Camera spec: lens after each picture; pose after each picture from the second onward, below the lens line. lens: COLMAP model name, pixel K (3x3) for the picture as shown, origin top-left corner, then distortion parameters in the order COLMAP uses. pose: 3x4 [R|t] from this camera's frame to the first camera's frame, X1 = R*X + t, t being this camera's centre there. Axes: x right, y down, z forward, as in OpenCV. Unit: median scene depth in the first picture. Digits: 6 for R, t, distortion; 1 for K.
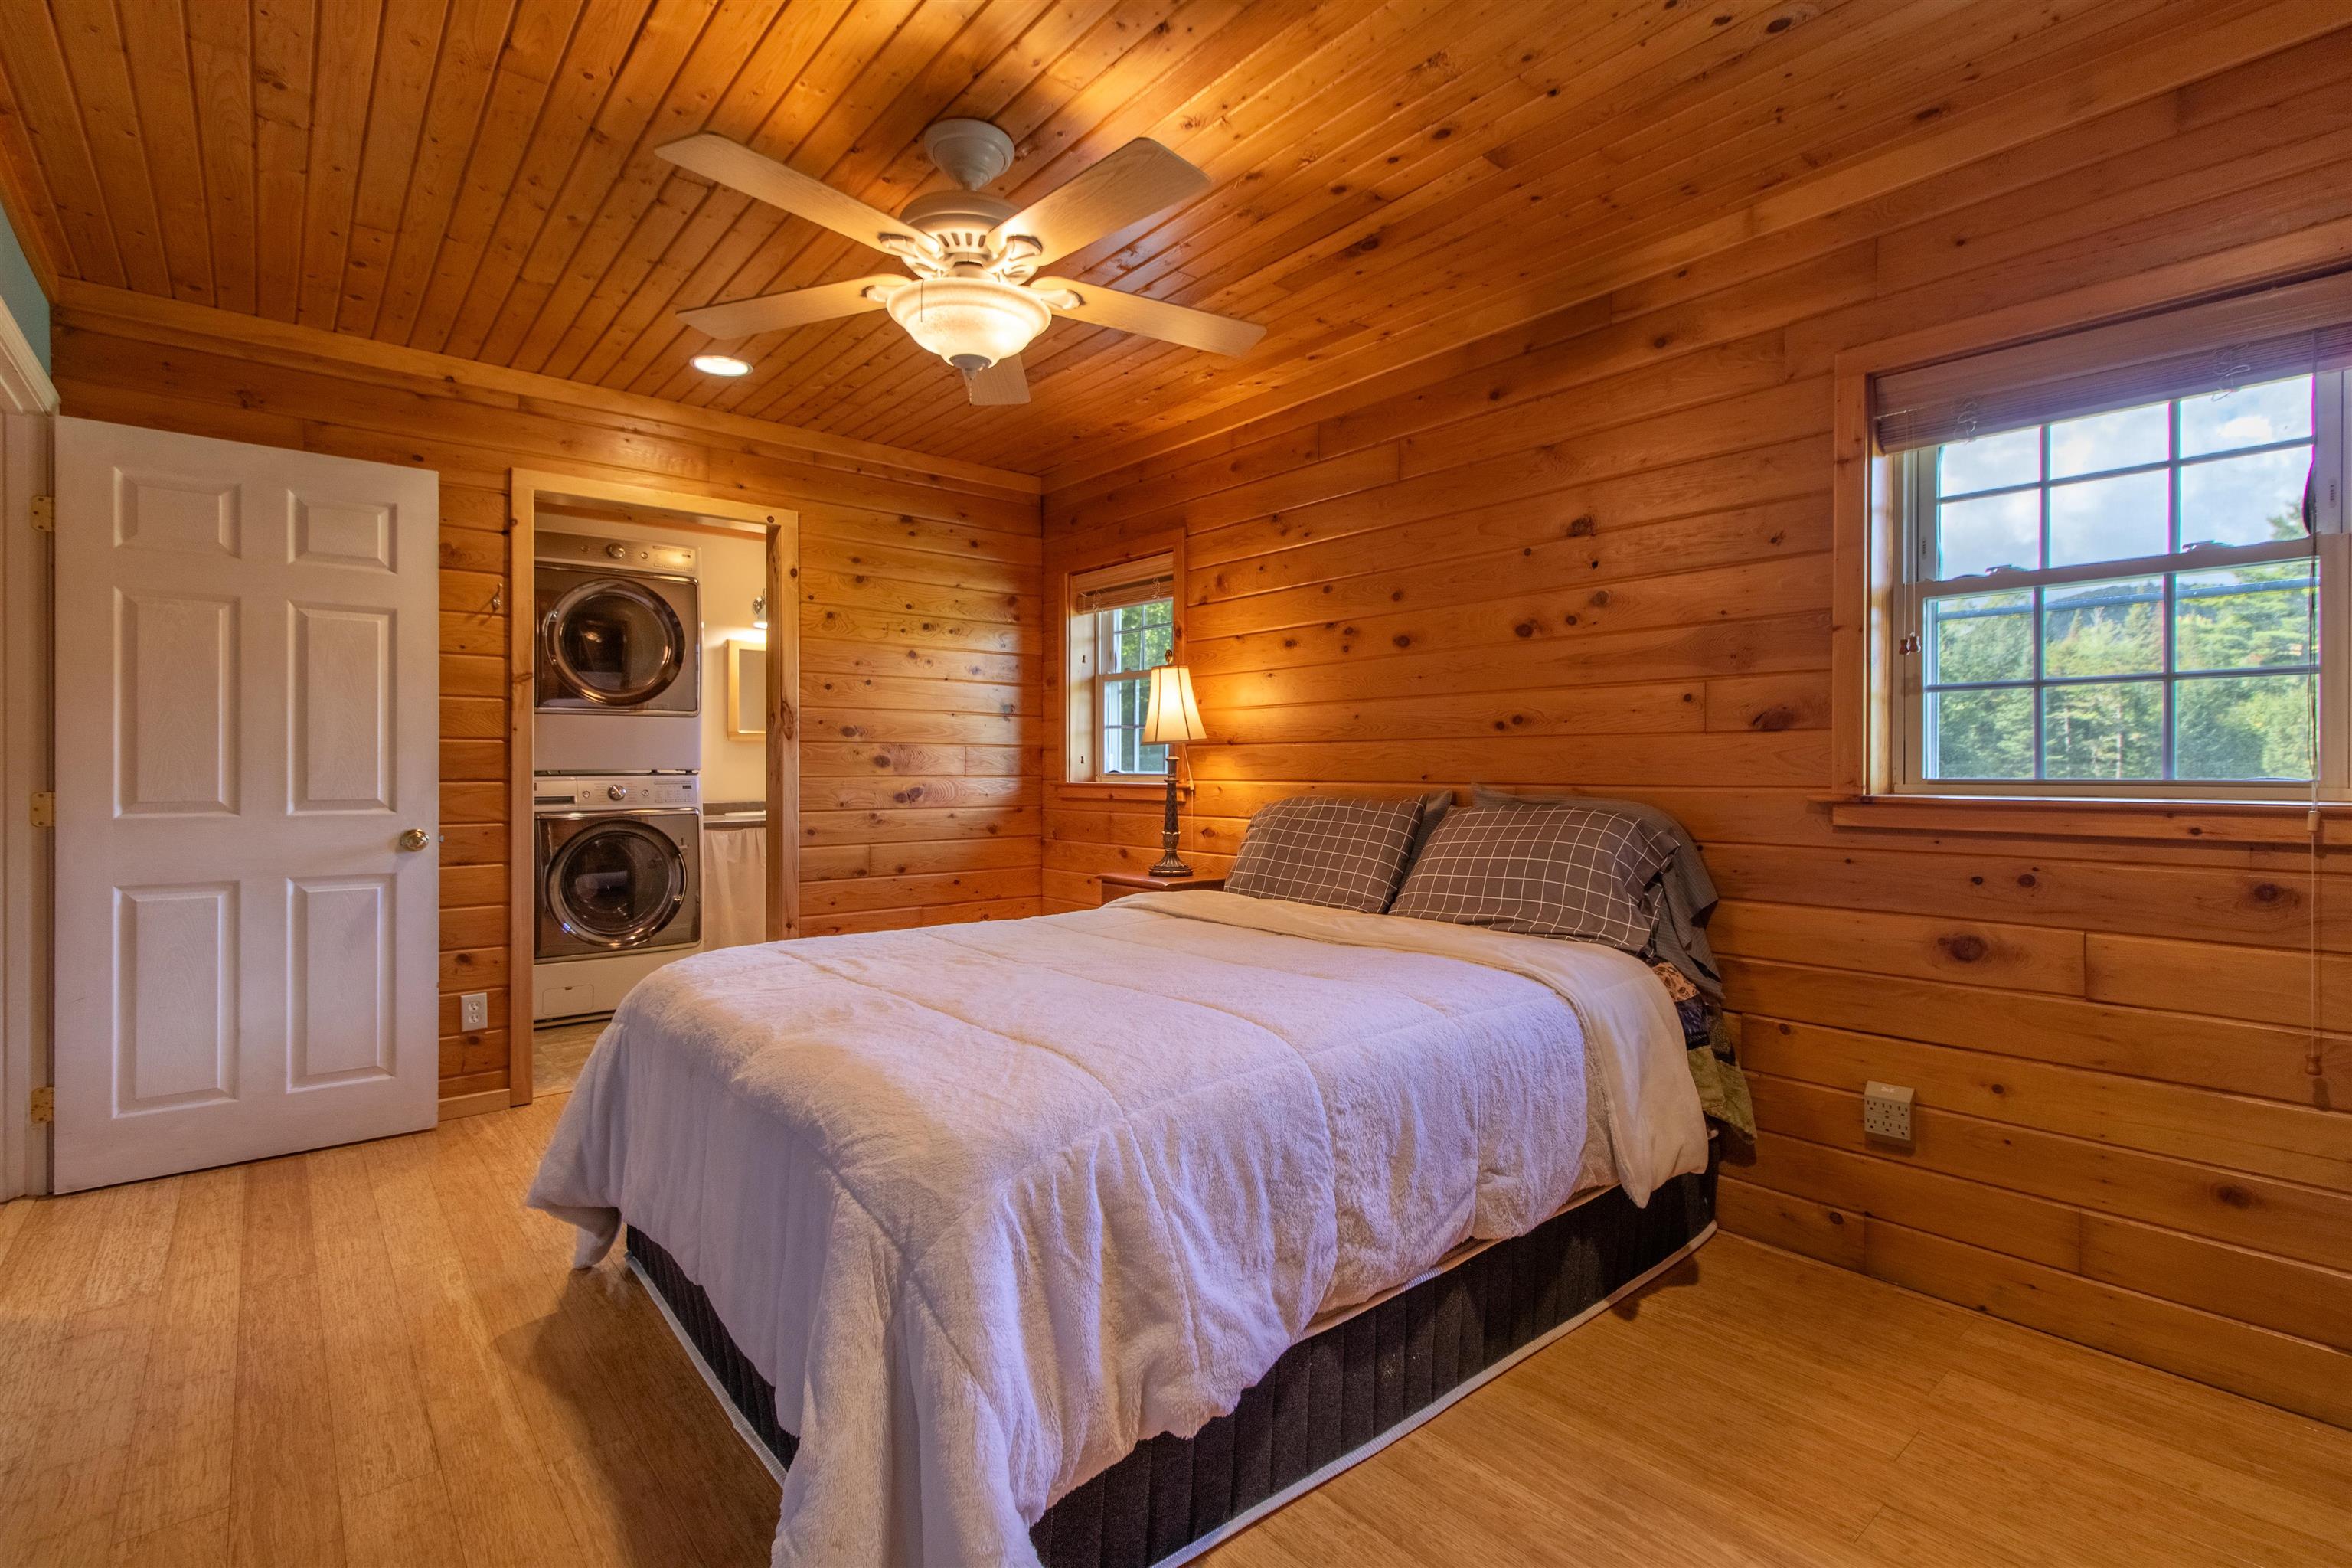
lens RADIAL K [[1101.4, 0, 1180.4], [0, 1101.4, 766.5], [0, 0, 1]] dist [0.001478, 0.001355]
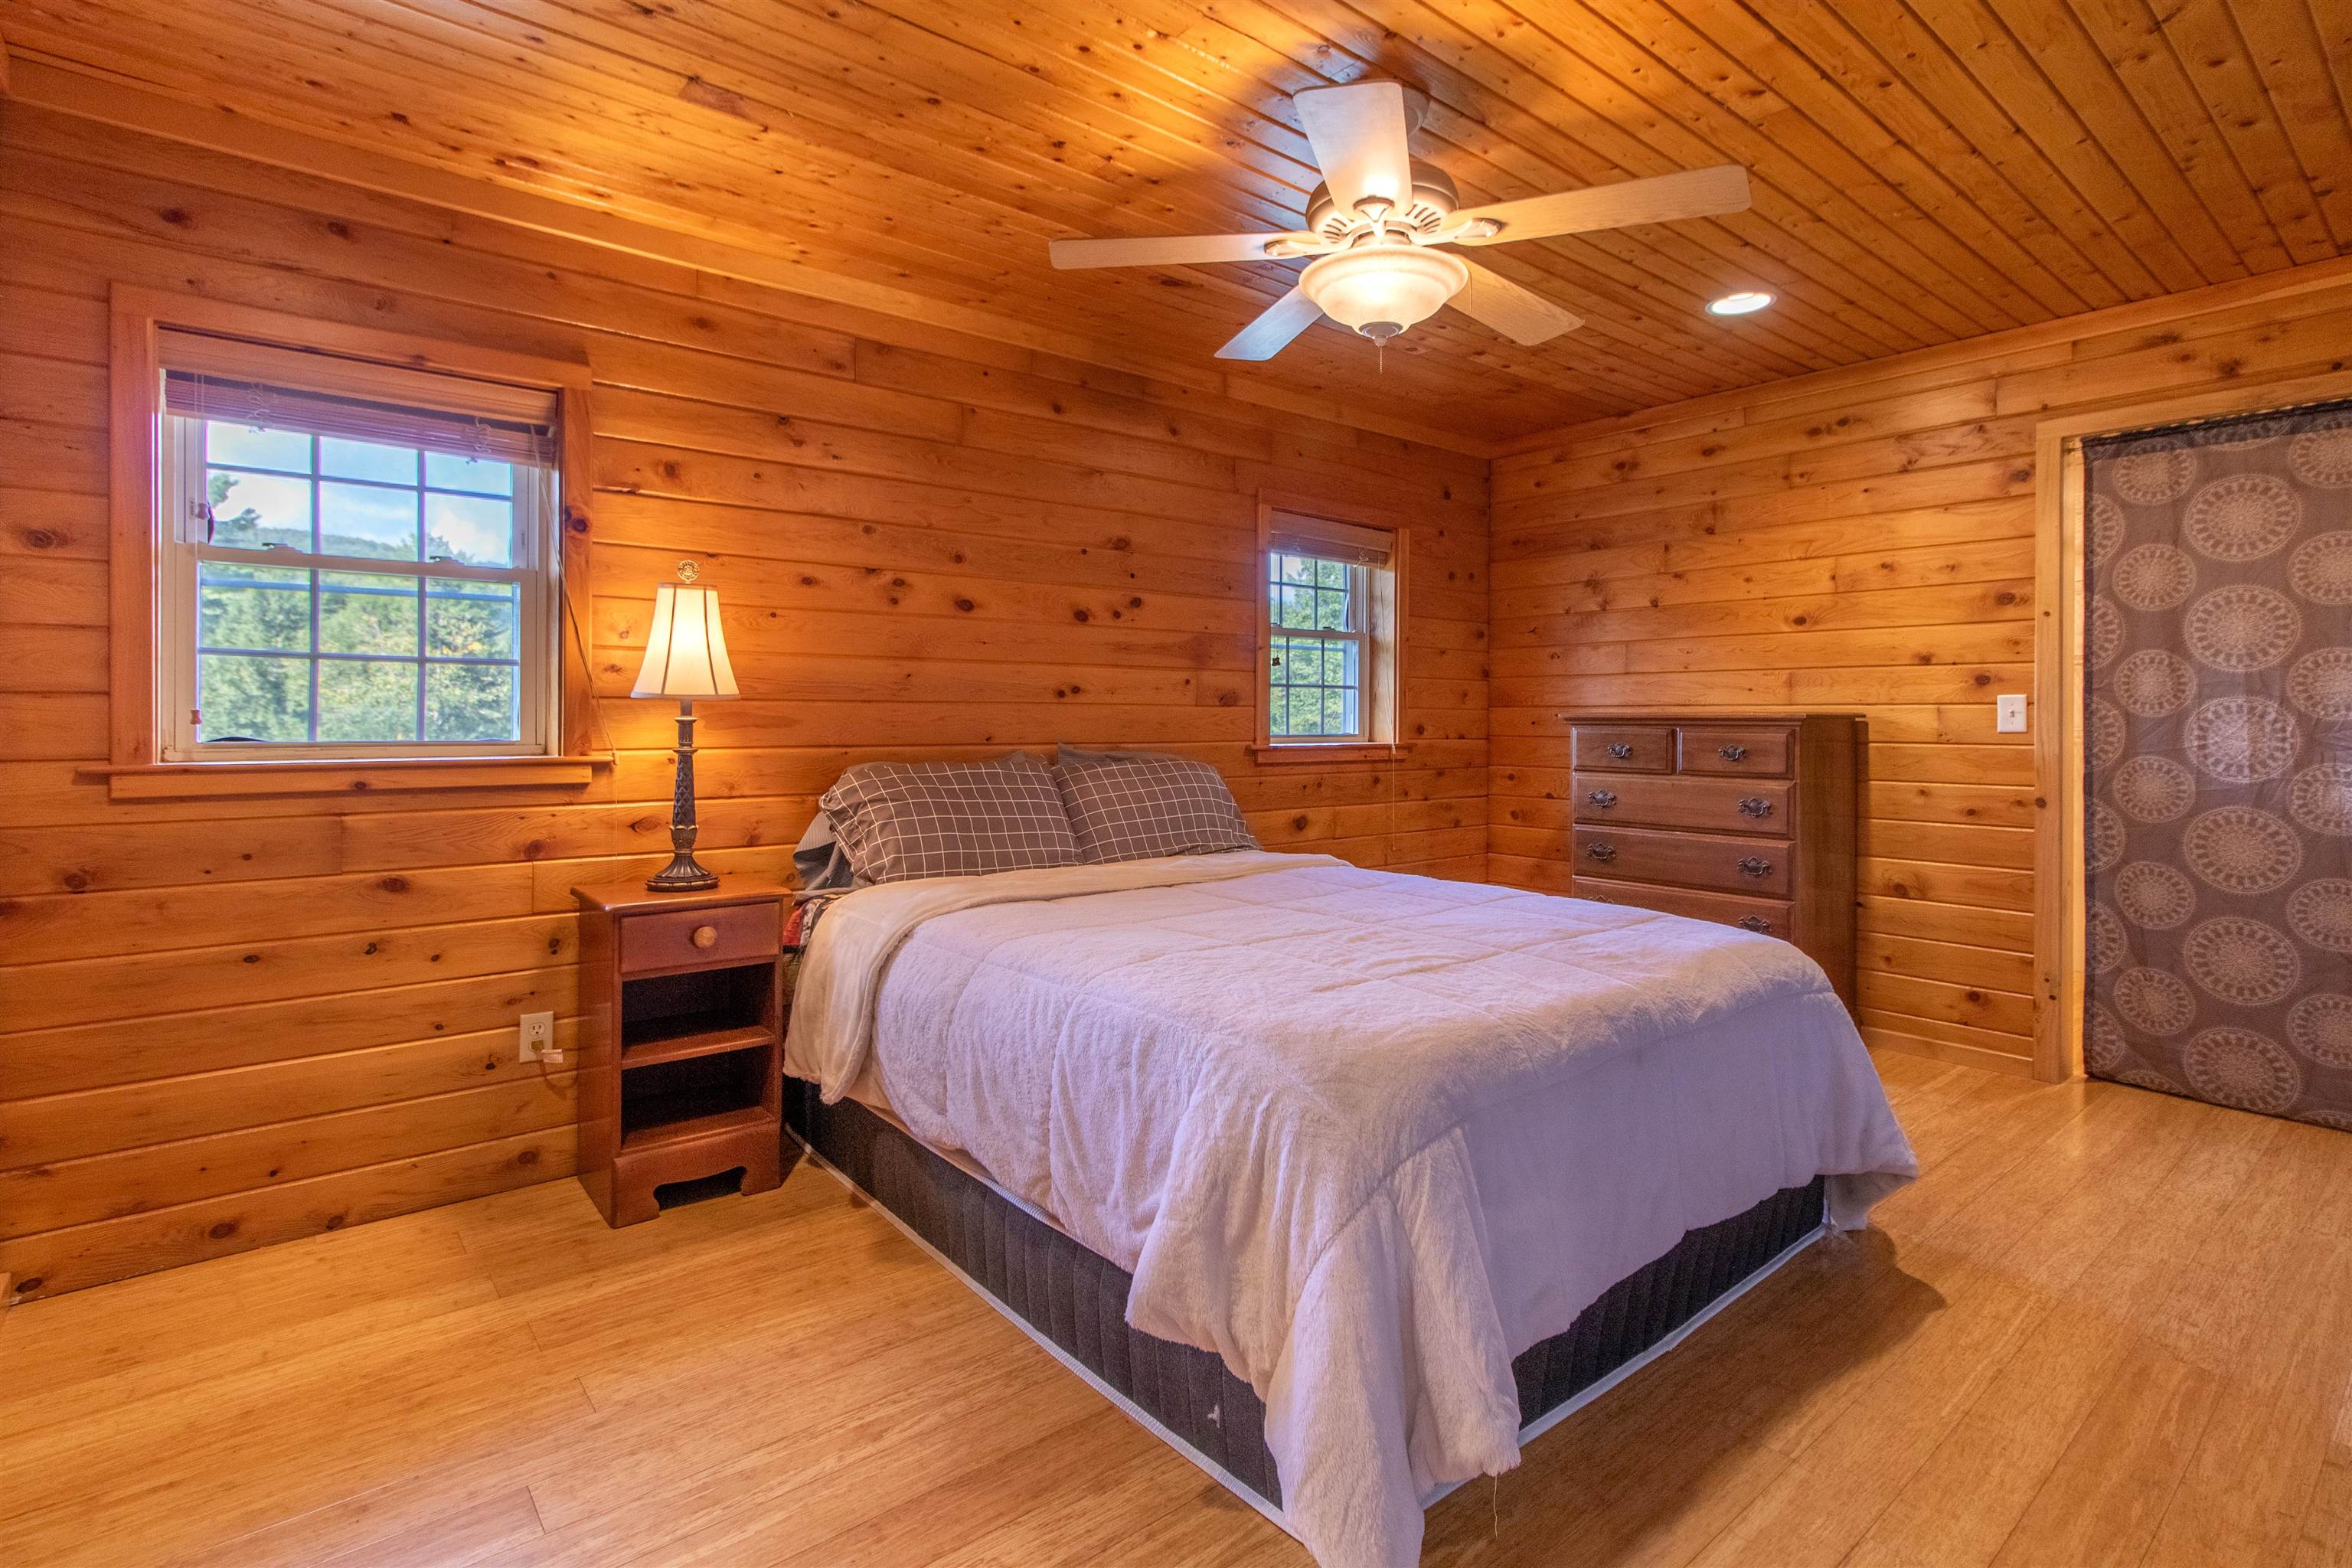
lens RADIAL K [[1101.4, 0, 1176.6], [0, 1101.4, 720.9], [0, 0, 1]] dist [0.001478, 0.001355]
pose [[0.016202, 0.004378, 0.999859, -0.802254], [0.001031, 0.999990, -0.004395, -0.002835], [-0.999868, 0.001102, 0.016197, 0.789726]]
